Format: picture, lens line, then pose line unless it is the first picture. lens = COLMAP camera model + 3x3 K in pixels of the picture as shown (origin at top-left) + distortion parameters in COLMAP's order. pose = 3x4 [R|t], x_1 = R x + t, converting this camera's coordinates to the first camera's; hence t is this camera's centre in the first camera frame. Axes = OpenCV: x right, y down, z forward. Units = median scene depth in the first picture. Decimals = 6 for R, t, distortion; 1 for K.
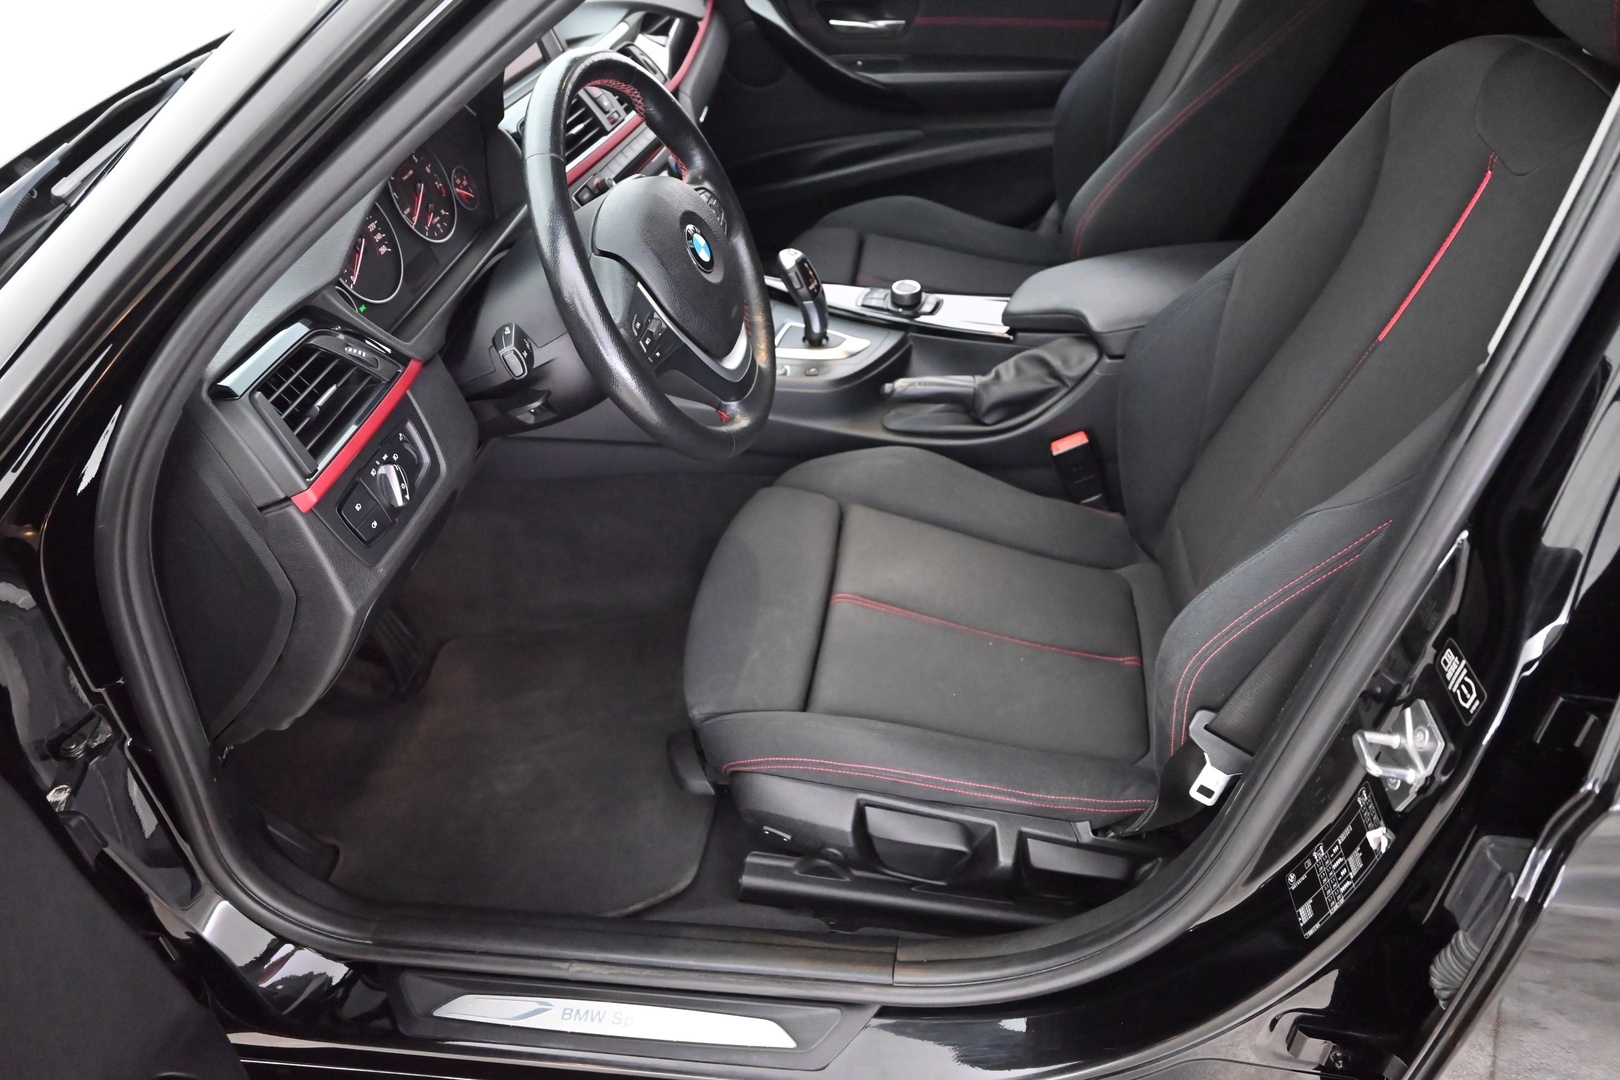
lens RADIAL K [[1158.8, 0, 810.0], [0, 1158.8, 540.0], [0, 0, 1]] dist [0.001470, 0.005057]
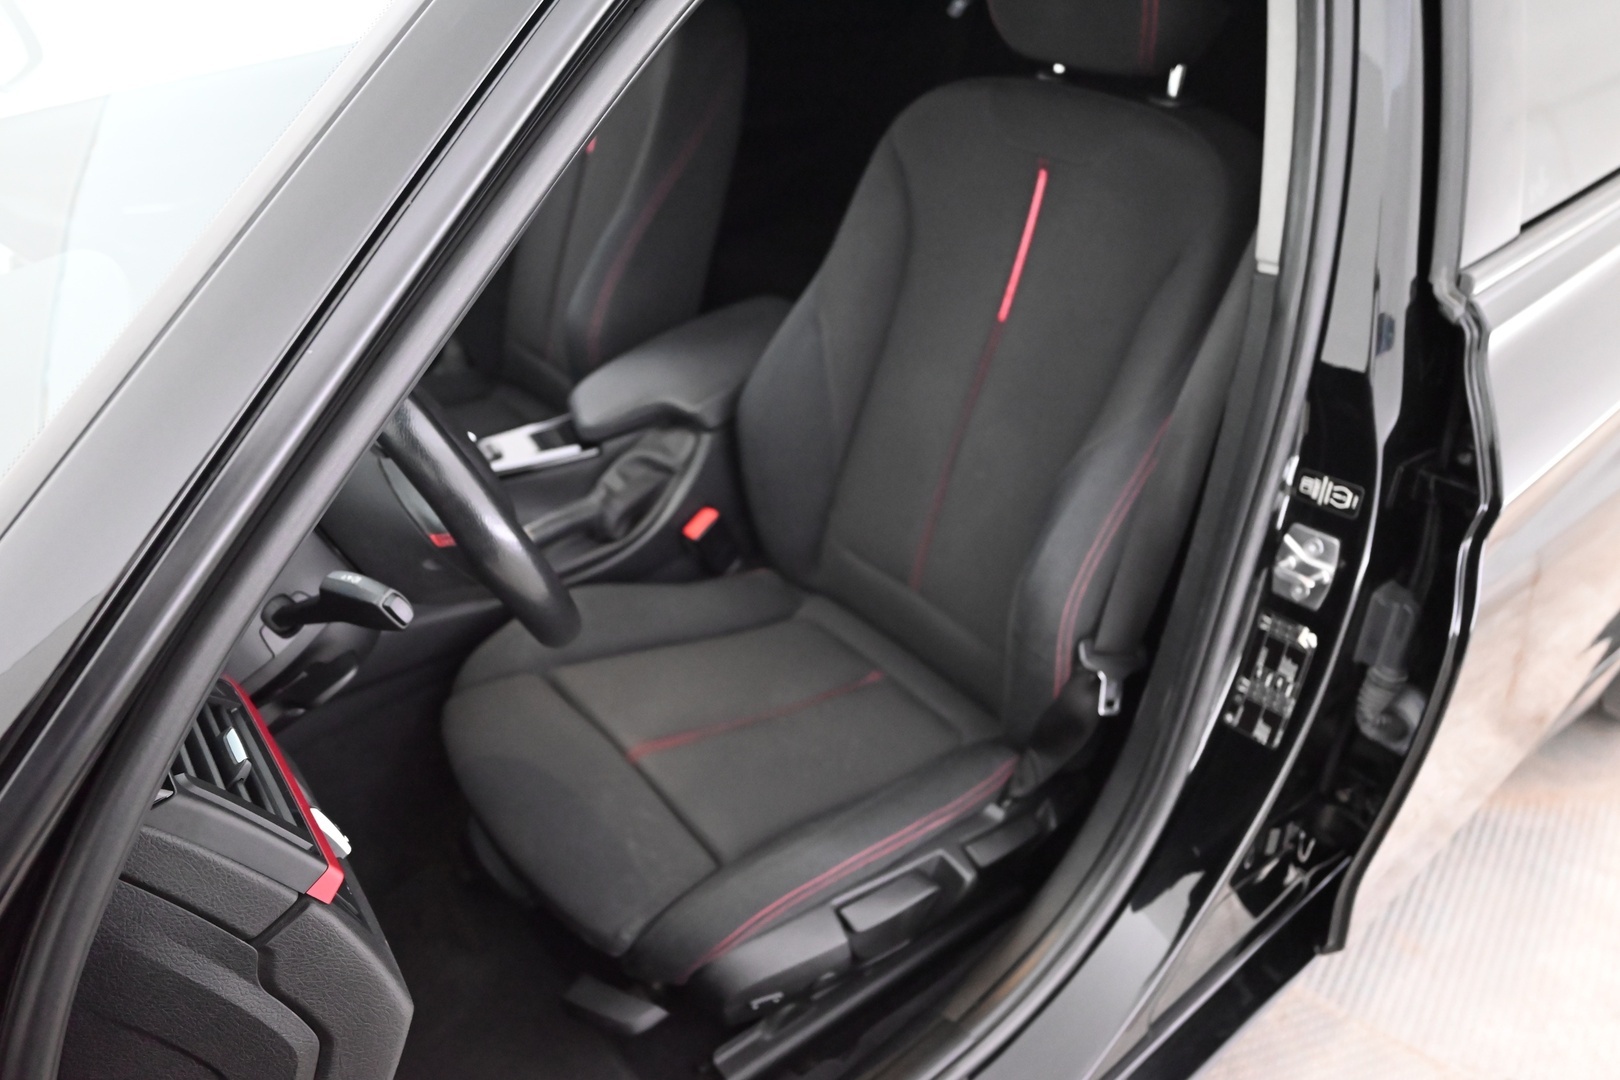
lens RADIAL K [[1158.8, 0, 810.0], [0, 1158.8, 540.0], [0, 0, 1]] dist [0.001470, 0.005057]
pose [[0.685174, -0.360961, 0.632648, -0.460790], [0.434346, 0.899722, 0.042934, -0.094663], [-0.584705, 0.245371, 0.773248, 0.206506]]
